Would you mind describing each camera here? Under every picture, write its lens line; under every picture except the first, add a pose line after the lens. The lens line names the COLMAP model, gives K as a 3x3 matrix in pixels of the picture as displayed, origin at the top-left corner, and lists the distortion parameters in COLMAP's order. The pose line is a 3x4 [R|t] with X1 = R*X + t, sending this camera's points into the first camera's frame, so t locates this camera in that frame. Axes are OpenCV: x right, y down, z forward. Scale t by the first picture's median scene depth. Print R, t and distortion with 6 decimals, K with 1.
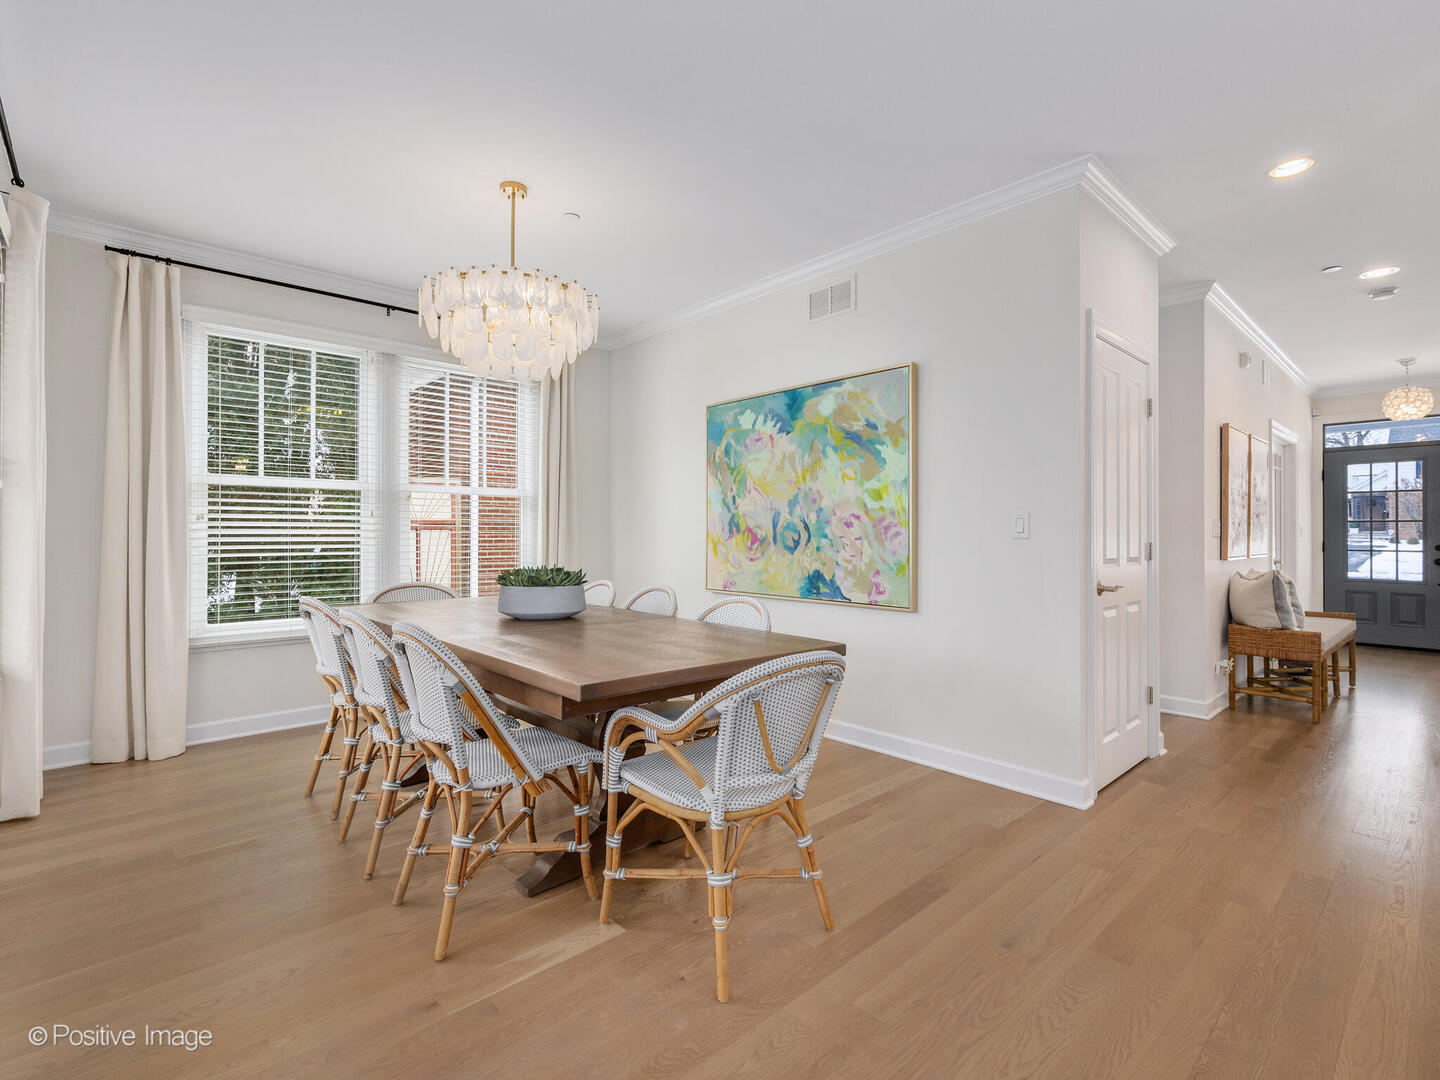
lens RADIAL K [[664.1, 0, 712.7], [0, 664.1, 530.2], [0, 0, 1]] dist [0.000849, -0.000492]
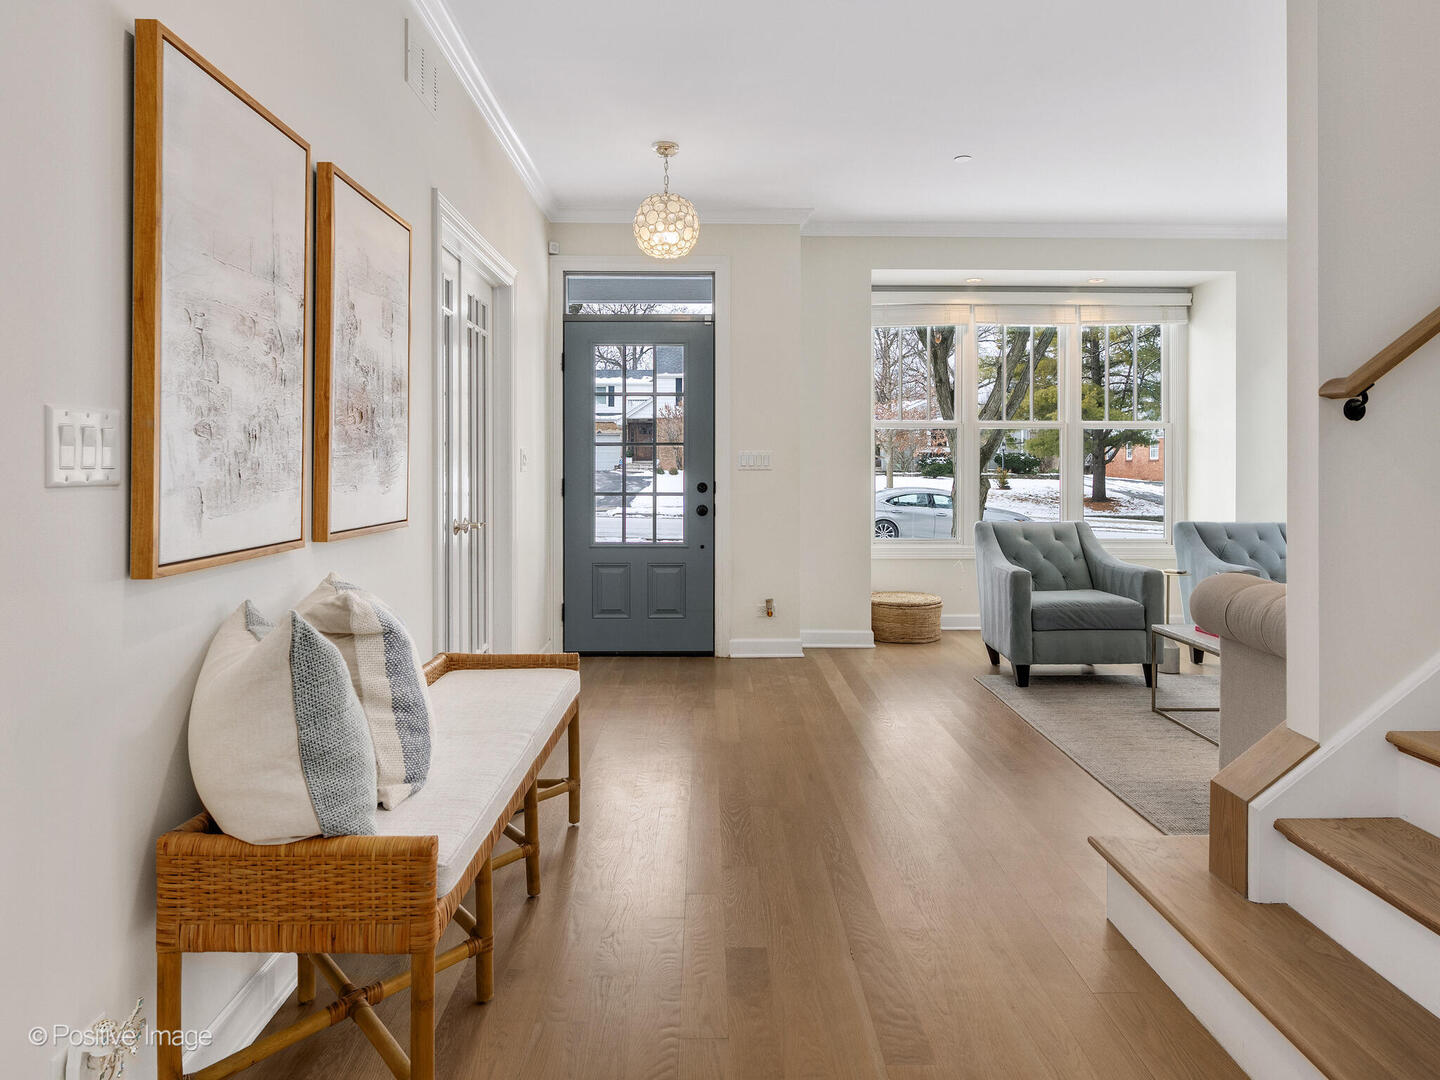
lens RADIAL K [[1047.5, 0, 720.0], [0, 1047.5, 540.0], [0, 0, 1]] dist [-0.001126, -0.000216]
pose [[0.655526, -0.056910, 0.753025, 0.647940], [-0.001171, 0.997079, 0.076374, 0.001706], [-0.755172, -0.050947, 0.653544, 0.614386]]
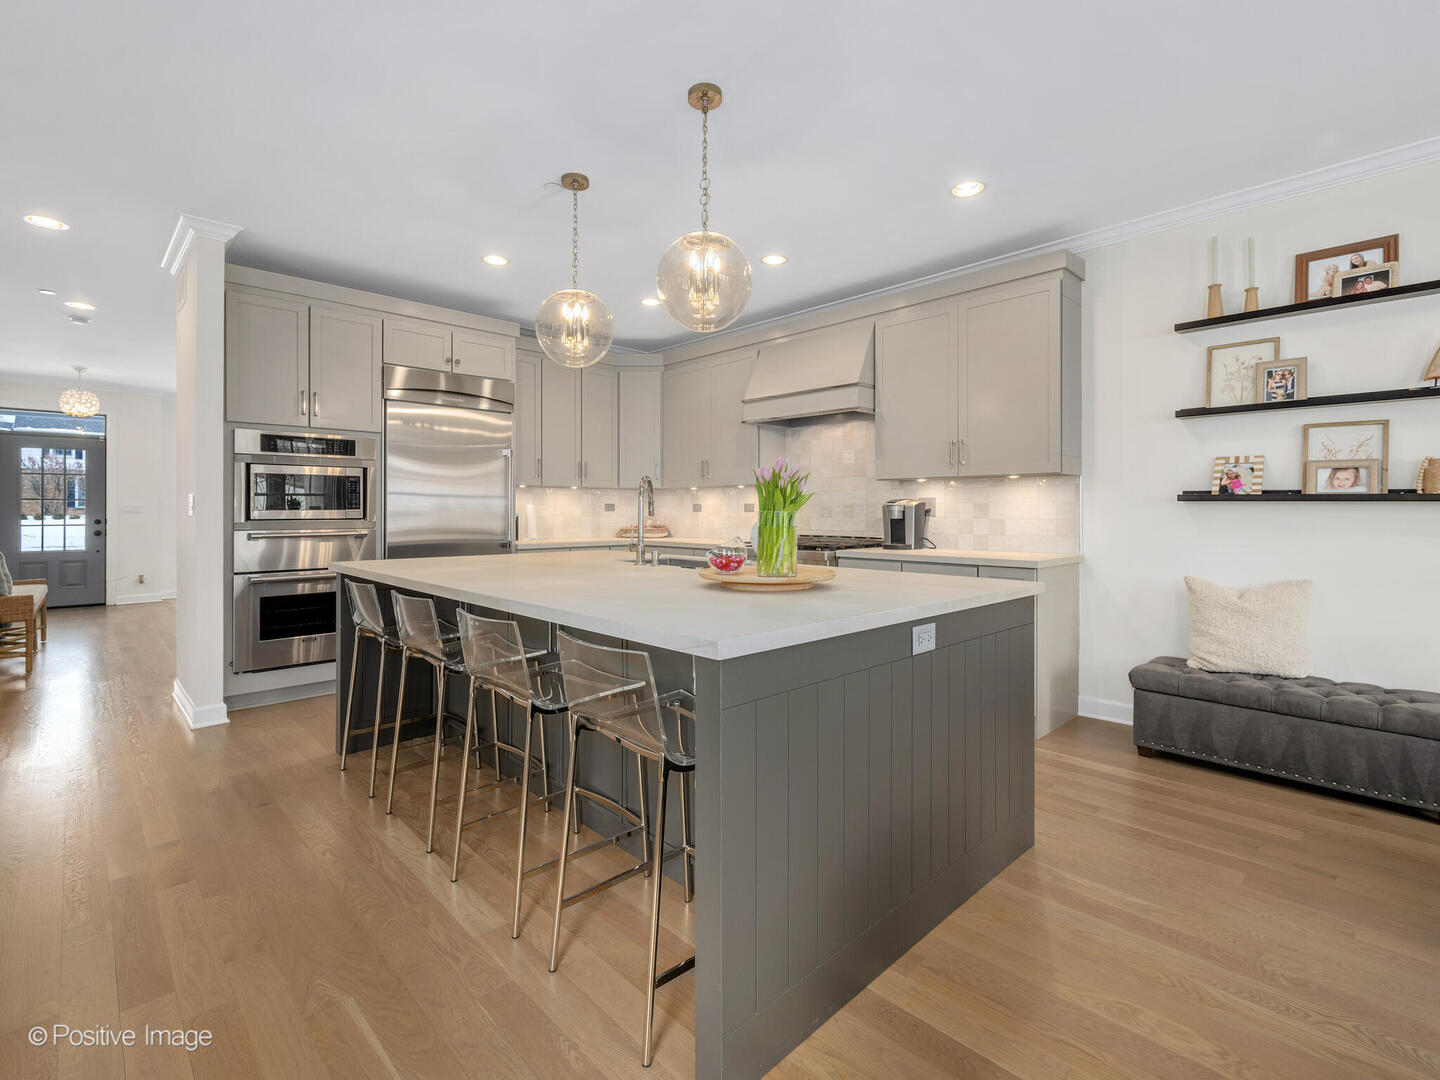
lens RADIAL K [[666.6, 0, 706.6], [0, 666.6, 509.3], [0, 0, 1]] dist [-0.000027, -0.000086]
pose [[-0.027206, 0.001041, 0.999629, -0.298641], [-0.005652, 0.999983, -0.001195, -0.002621], [-0.999614, -0.005682, -0.027200, -0.162033]]
